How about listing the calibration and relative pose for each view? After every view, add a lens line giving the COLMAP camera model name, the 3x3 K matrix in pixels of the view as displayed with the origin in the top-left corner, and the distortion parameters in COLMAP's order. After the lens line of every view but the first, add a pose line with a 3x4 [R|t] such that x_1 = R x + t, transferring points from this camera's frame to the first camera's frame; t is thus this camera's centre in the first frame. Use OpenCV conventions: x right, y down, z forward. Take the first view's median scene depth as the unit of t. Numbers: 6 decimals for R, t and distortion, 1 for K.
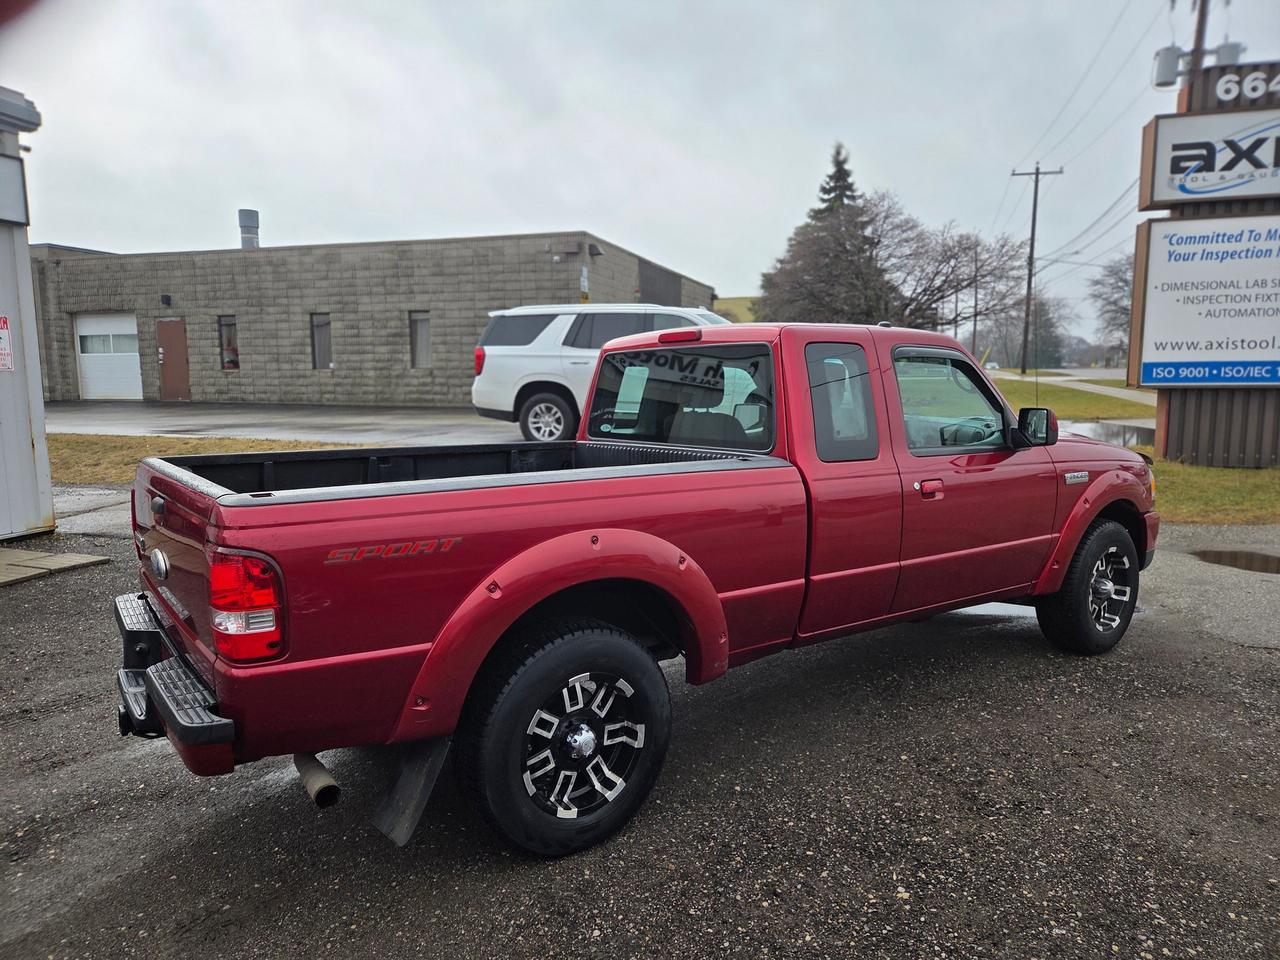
lens RADIAL K [[858.5, 0, 646.3], [0, 858.5, 486.5], [0, 0, 1]] dist [0.072760, -0.065831]
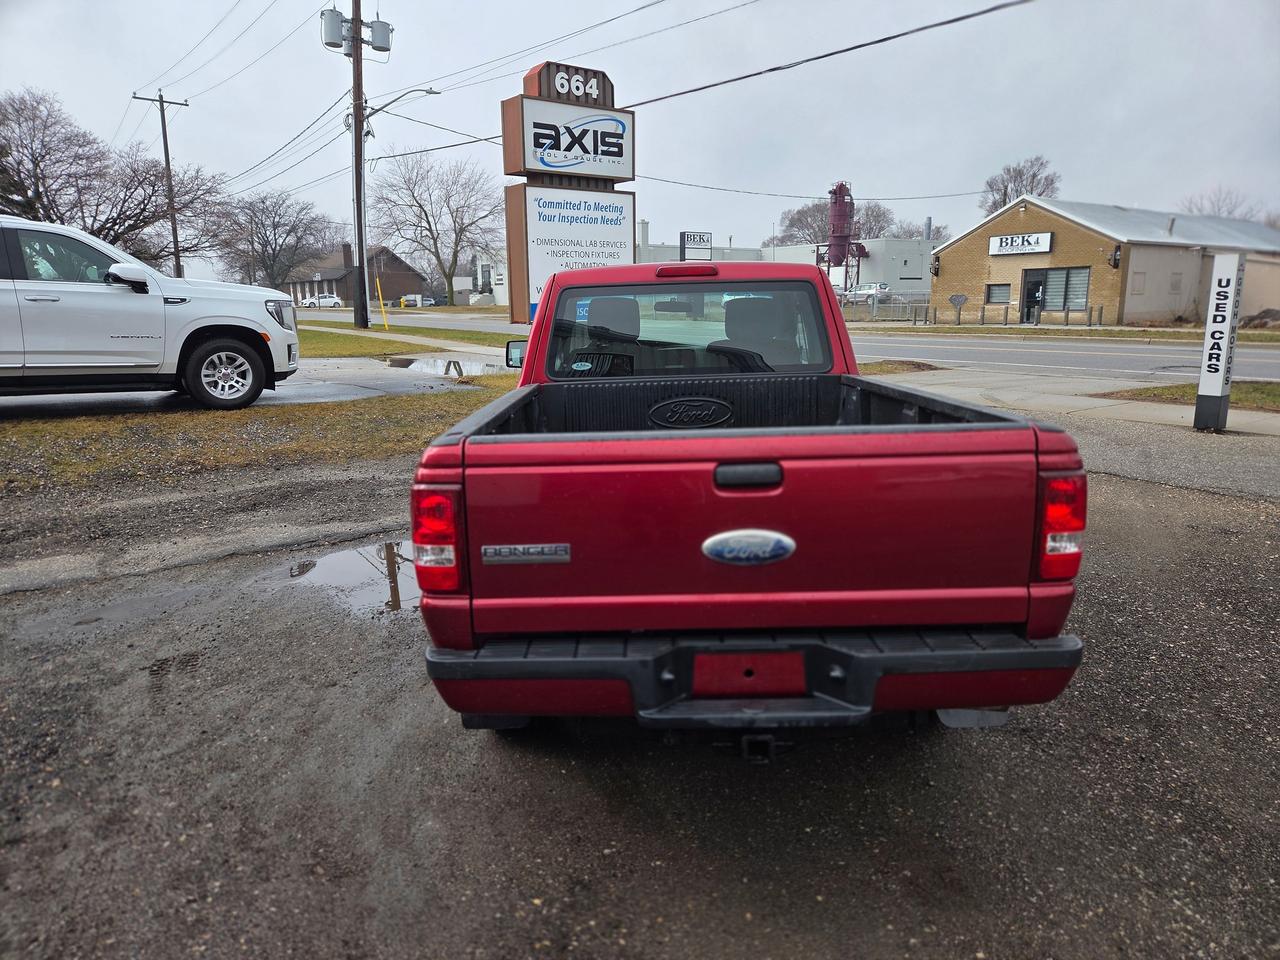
lens RADIAL K [[858.5, 0, 616.7], [0, 858.5, 481.3], [0, 0, 1]] dist [0.072760, -0.065831]
pose [[0.604337, -0.157689, 0.780968, -0.340645], [0.110646, 0.987331, 0.113735, -0.019584], [-0.789009, 0.017677, 0.614128, 0.165148]]
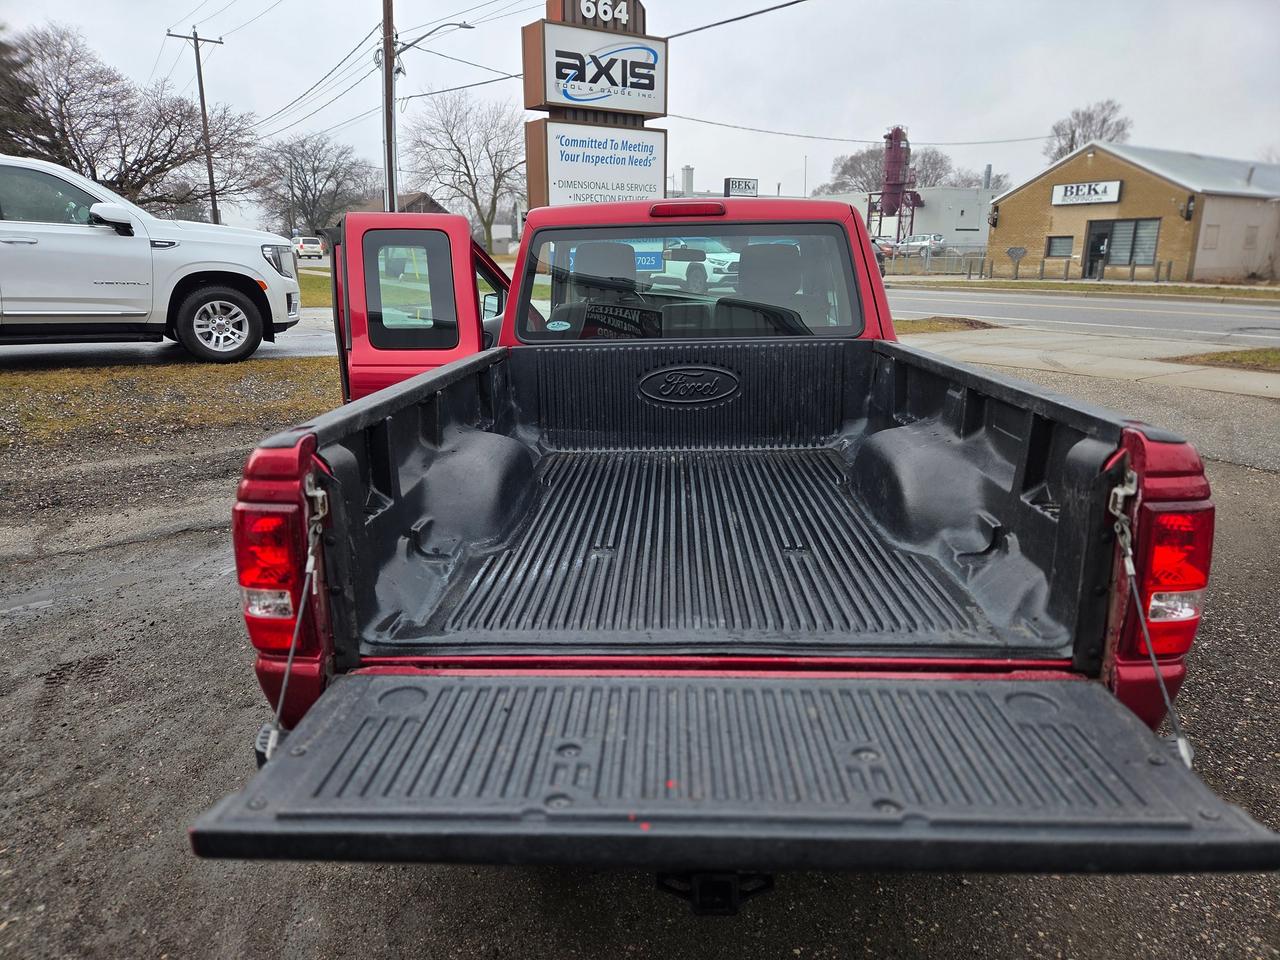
lens RADIAL K [[858.5, 0, 626.3], [0, 858.5, 488.4], [0, 0, 1]] dist [0.072760, -0.065831]
pose [[0.635898, -0.193449, 0.747135, -0.270344], [0.097925, 0.980476, 0.170520, -0.021441], [-0.765535, -0.035270, 0.642427, 0.188134]]
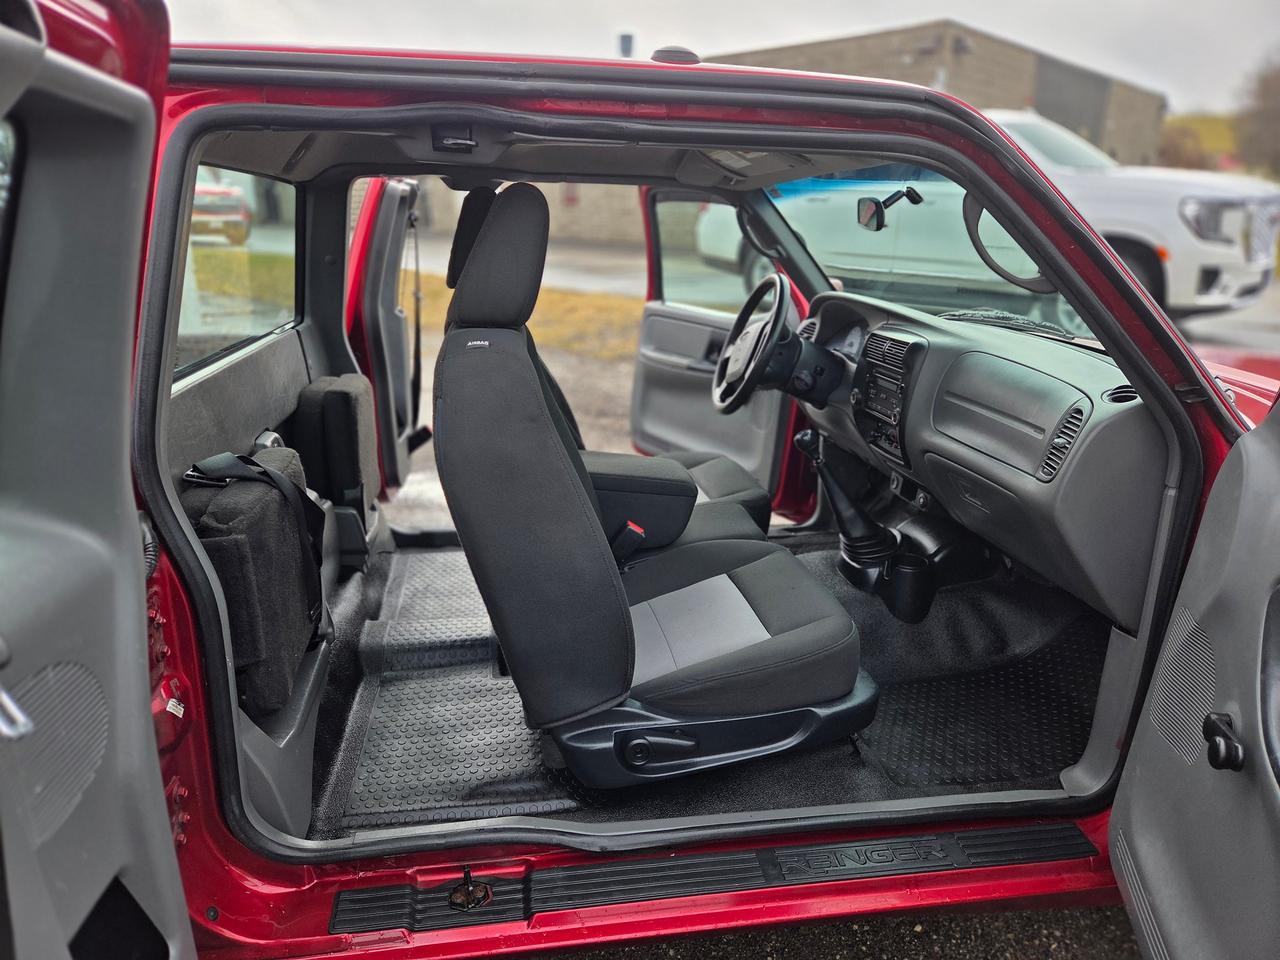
lens RADIAL K [[858.5, 0, 641.5], [0, 858.5, 481.5], [0, 0, 1]] dist [0.072760, -0.065831]
pose [[0.887199, 0.152675, -0.435394, 0.178102], [-0.075713, 0.979048, 0.189032, -0.037848], [0.455132, -0.134744, 0.880170, 0.269842]]
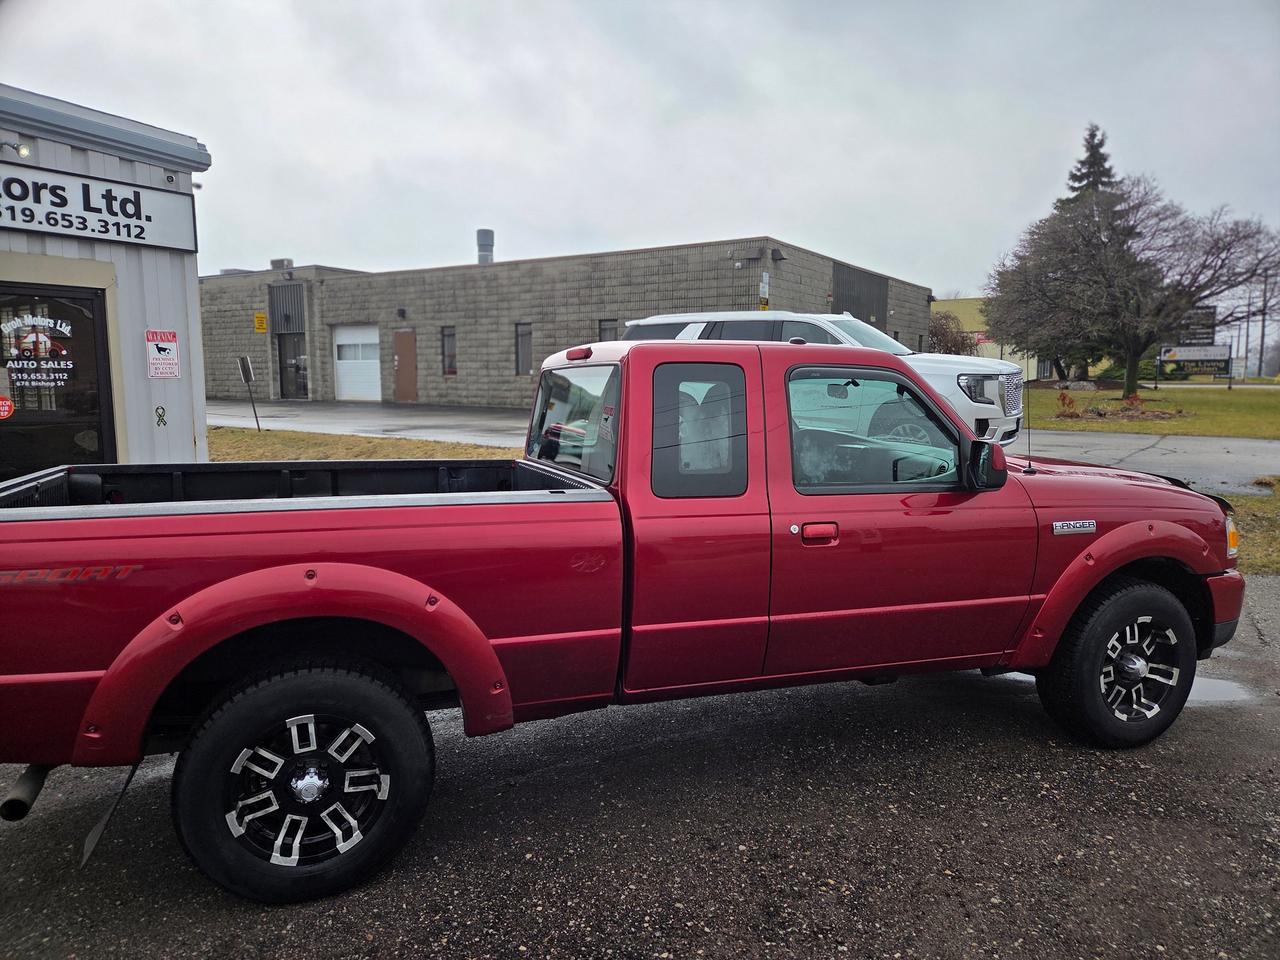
lens RADIAL K [[858.5, 0, 644.5], [0, 858.5, 475.6], [0, 0, 1]] dist [0.072760, -0.065831]
pose [[0.959526, 0.039379, -0.278852, 0.159242], [-0.044139, 0.998967, -0.010808, -0.014944], [0.278139, 0.022679, 0.960273, 0.053781]]
